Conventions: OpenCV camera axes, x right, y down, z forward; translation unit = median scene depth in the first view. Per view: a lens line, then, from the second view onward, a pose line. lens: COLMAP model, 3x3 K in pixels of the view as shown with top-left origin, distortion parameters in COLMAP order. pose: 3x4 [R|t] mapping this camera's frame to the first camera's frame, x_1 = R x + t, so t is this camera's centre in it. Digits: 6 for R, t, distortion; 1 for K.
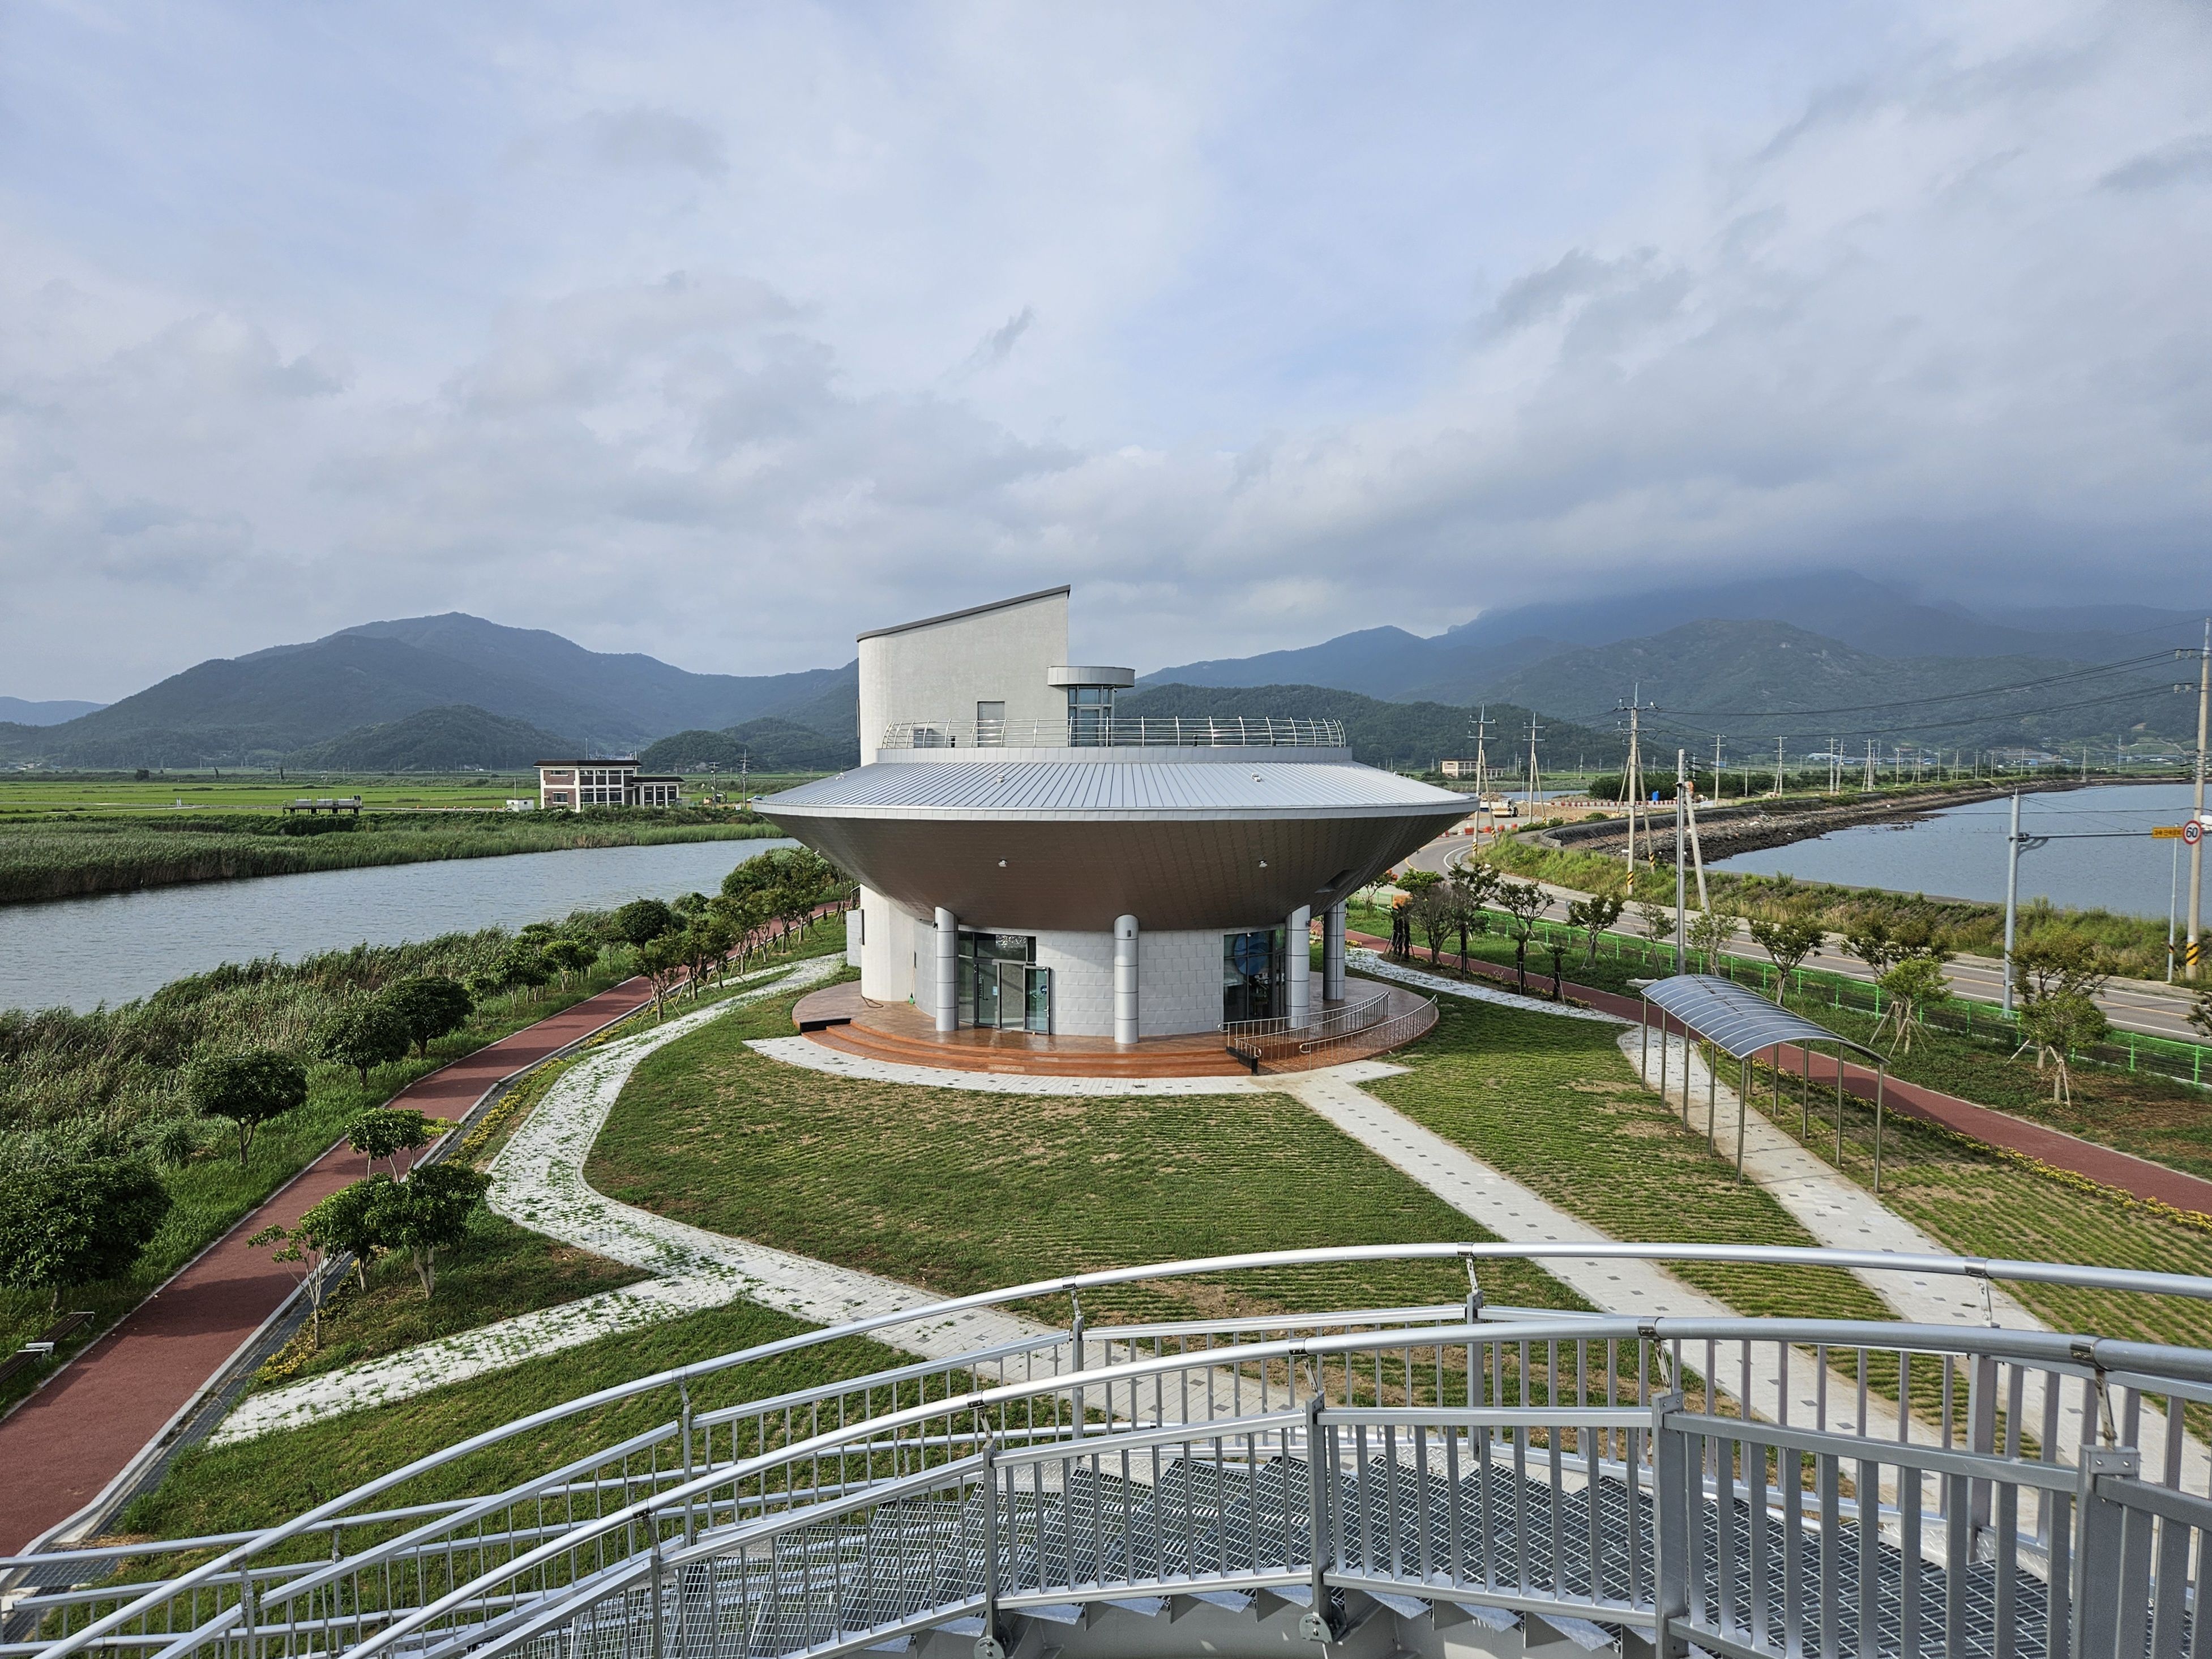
lens RADIAL K [[2718.1, 0, 1102.2], [0, 2718.1, 829.3], [0, 0, 1]] dist [0.031270, 0.000000]
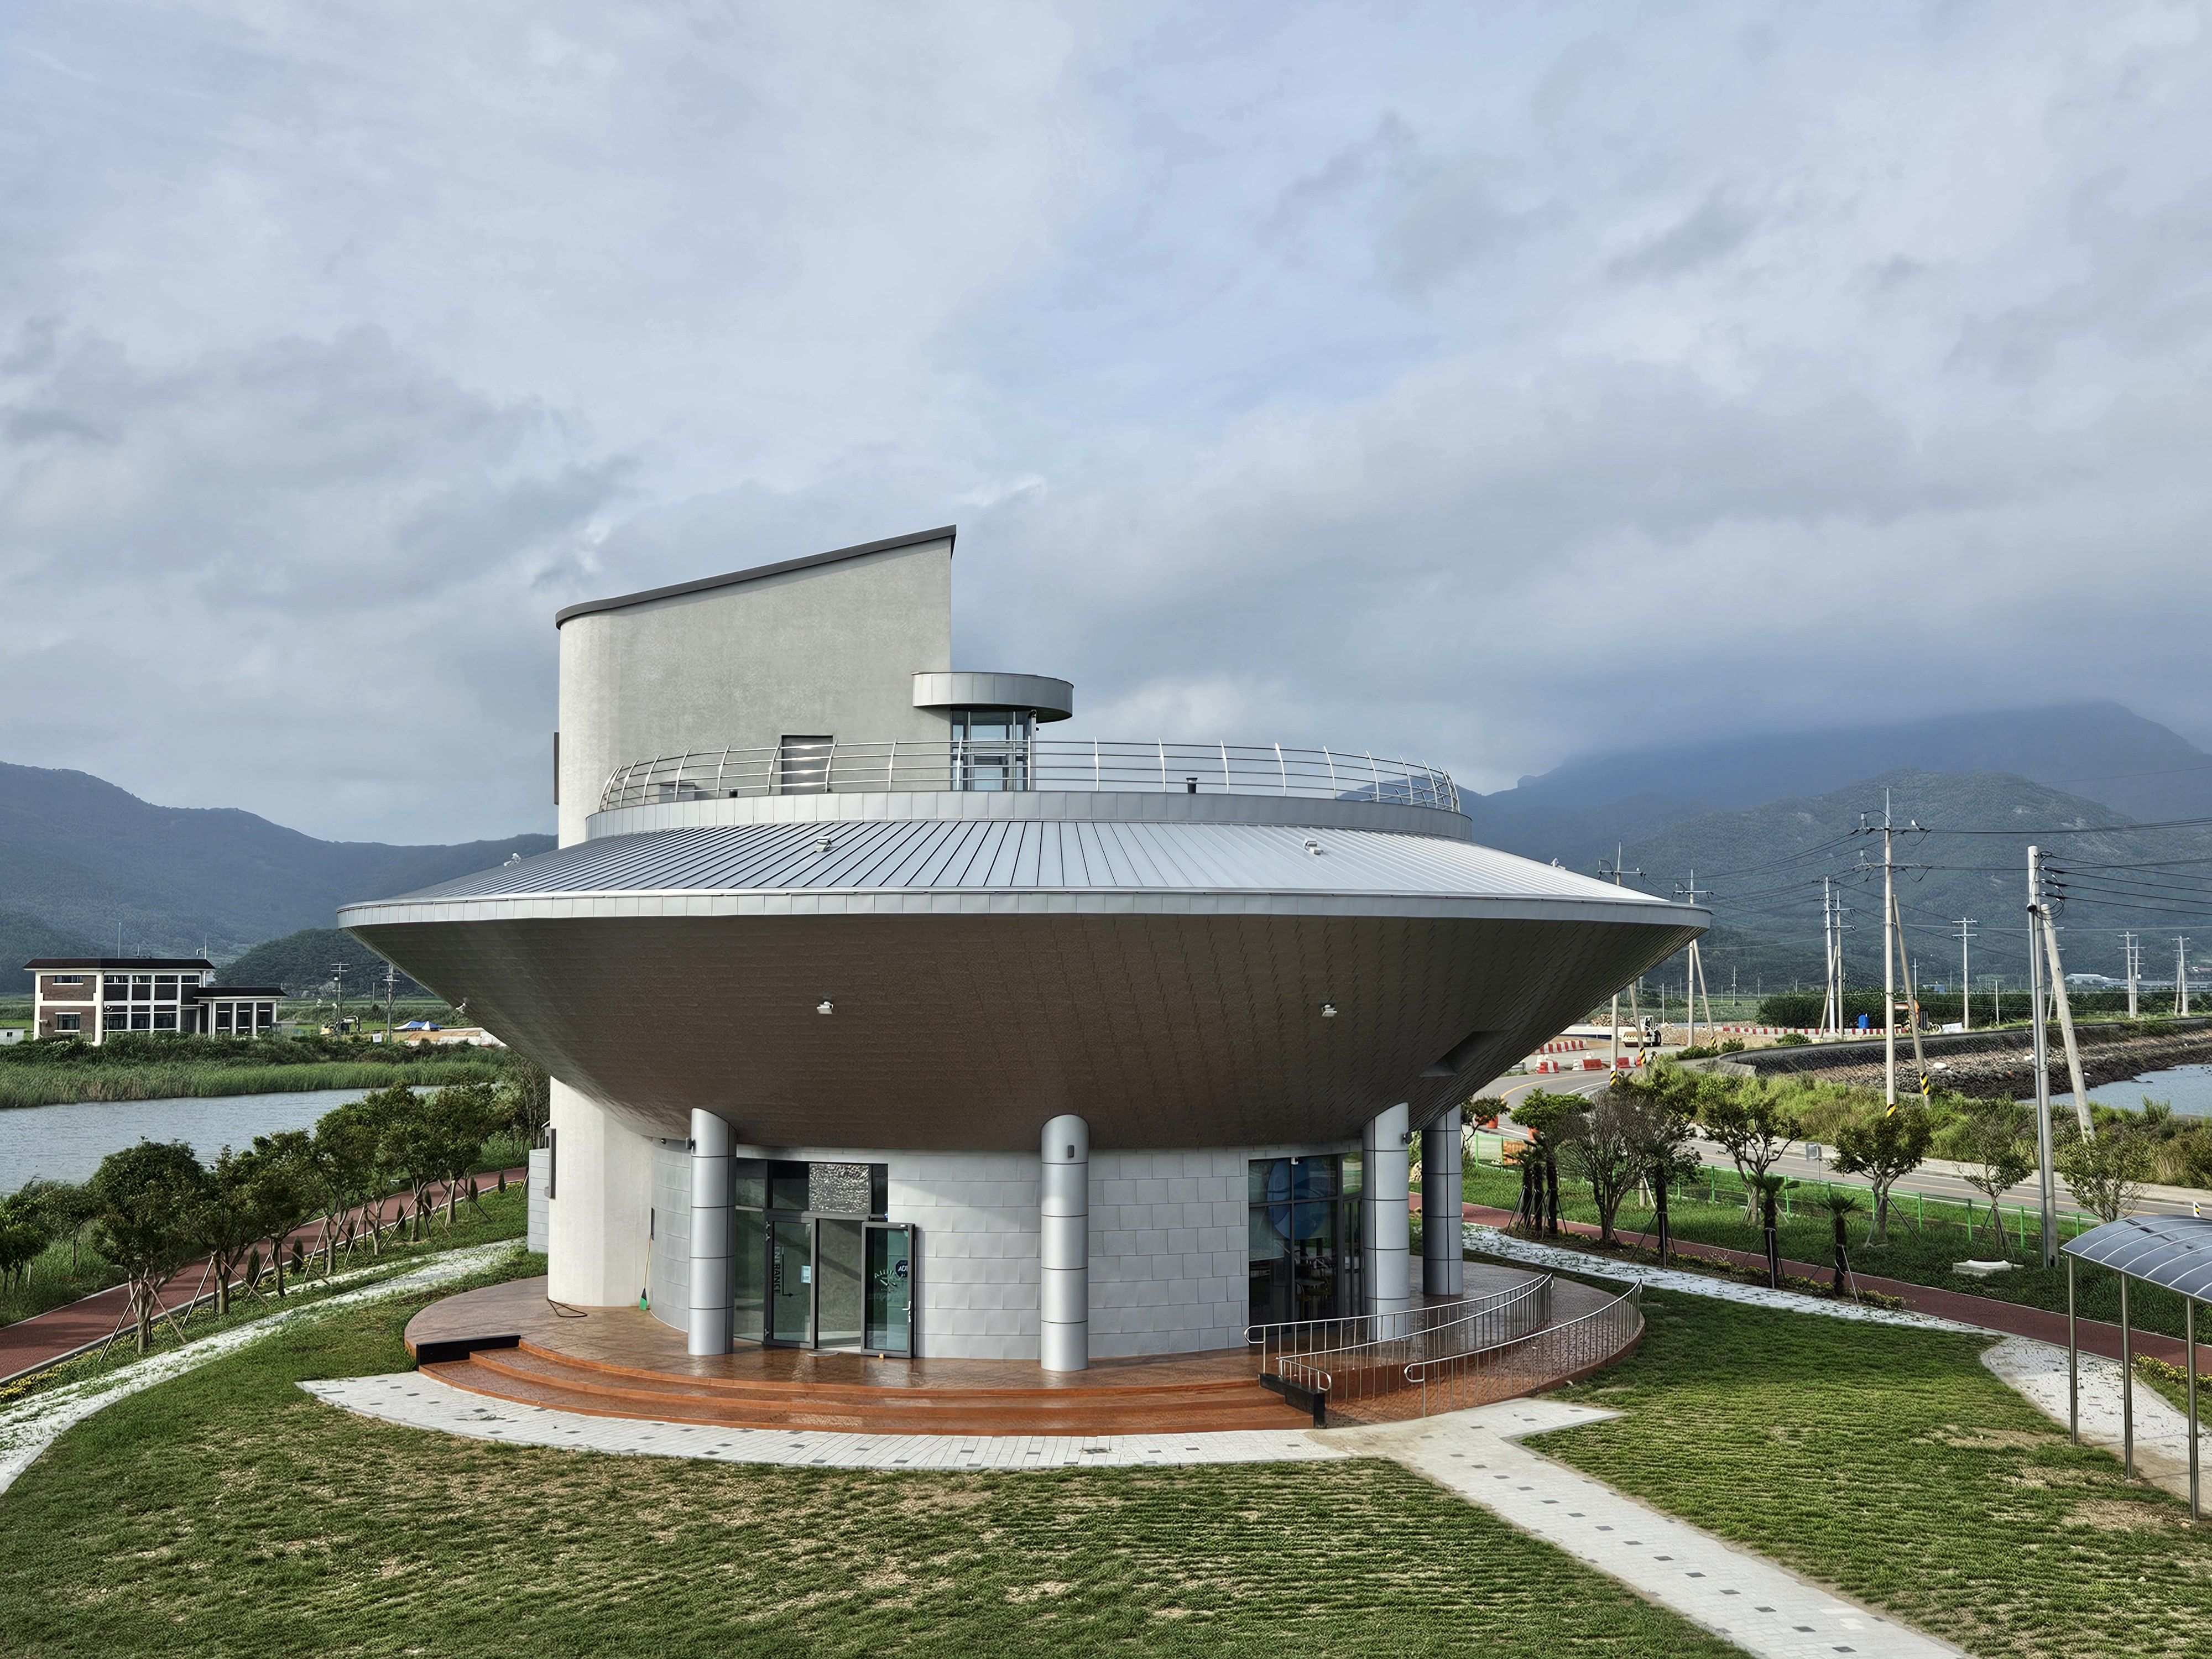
lens RADIAL K [[2718.0, 0, 1187.2], [0, 2718.0, 839.2], [0, 0, 1]] dist [0.031270, 0.000000]
pose [[0.995339, 0.007544, 0.096139, -0.017852], [0.010142, 0.983218, -0.182153, 0.073402], [-0.095900, 0.182279, 0.978559, 0.476155]]
